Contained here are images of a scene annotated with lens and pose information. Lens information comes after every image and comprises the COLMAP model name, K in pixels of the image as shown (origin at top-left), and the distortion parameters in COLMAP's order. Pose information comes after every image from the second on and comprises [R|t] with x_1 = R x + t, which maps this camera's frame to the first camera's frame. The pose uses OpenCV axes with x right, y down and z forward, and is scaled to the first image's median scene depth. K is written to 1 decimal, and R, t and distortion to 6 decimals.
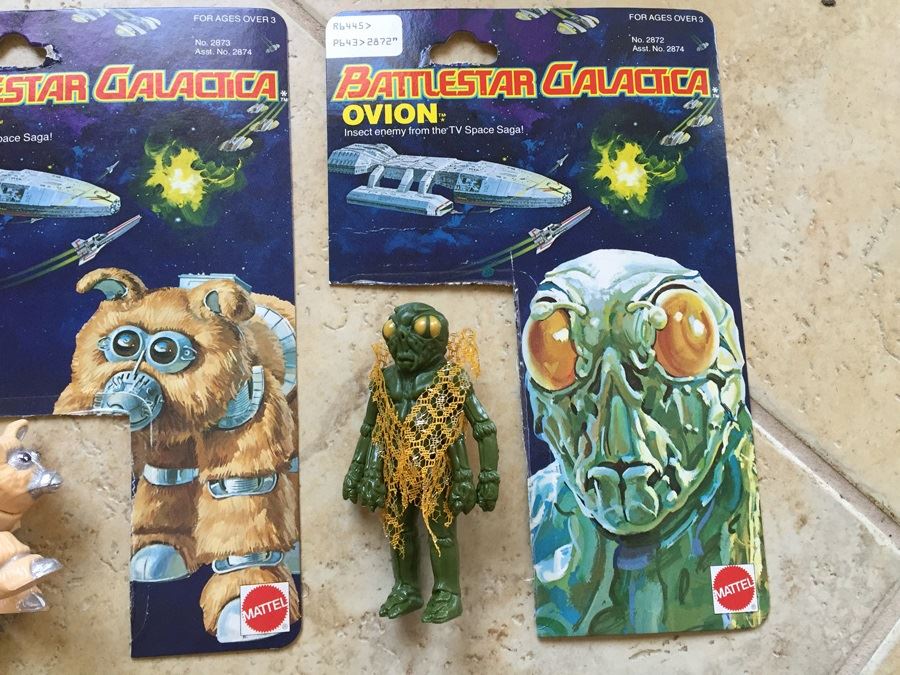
lens RADIAL K [[766.1, 0, 445.3], [0, 766.1, 338.5], [0, 0, 1]] dist [0.070359, -0.134376]
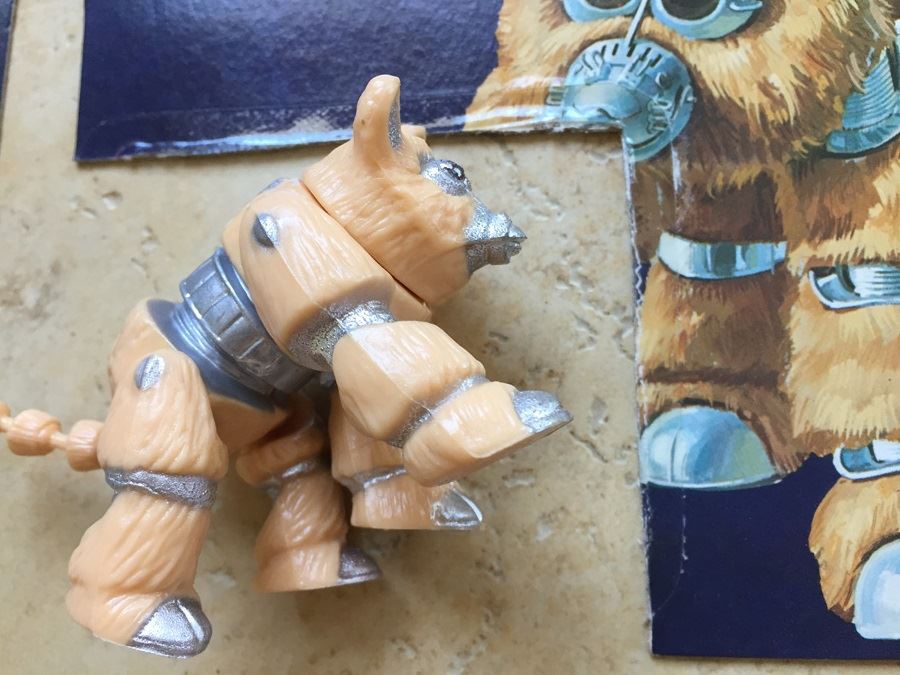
lens RADIAL K [[810.4, 0, 445.5], [0, 810.4, 339.2], [0, 0, 1]] dist [0.079765, -0.186242]
pose [[0.974245, 0.018344, -0.224745, -0.400914], [-0.011461, 0.999426, 0.031889, 0.210034], [0.225201, -0.028492, 0.973896, 0.500793]]
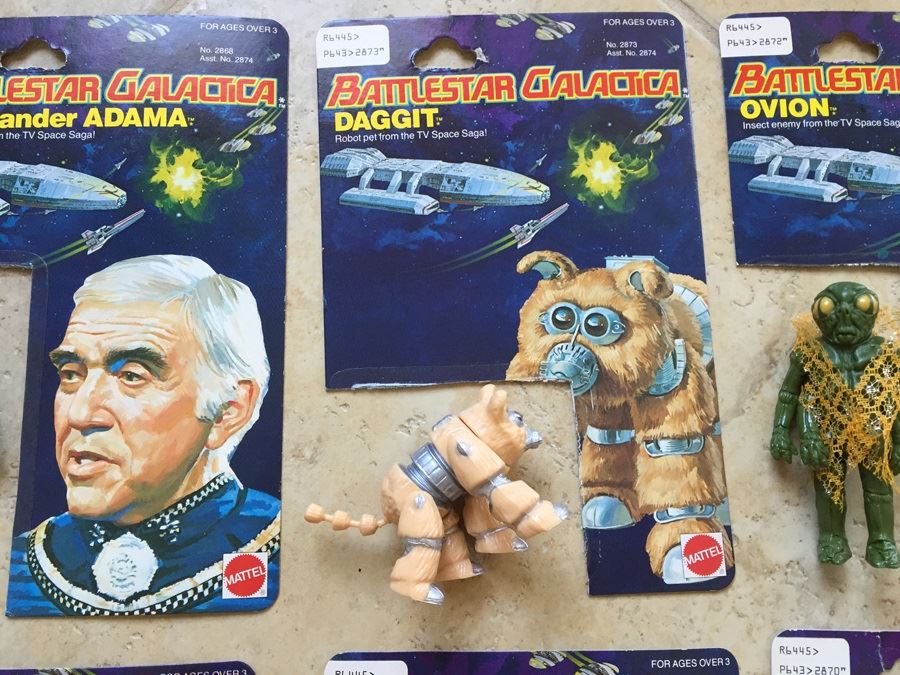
lens RADIAL K [[766.1, 0, 445.3], [0, 766.1, 338.5], [0, 0, 1]] dist [0.070359, -0.134376]
pose [[0.999086, 0.006487, -0.042239, -0.545858], [-0.005550, 0.999737, 0.022267, 0.012201], [0.042372, -0.022012, 0.998859, -0.125049]]
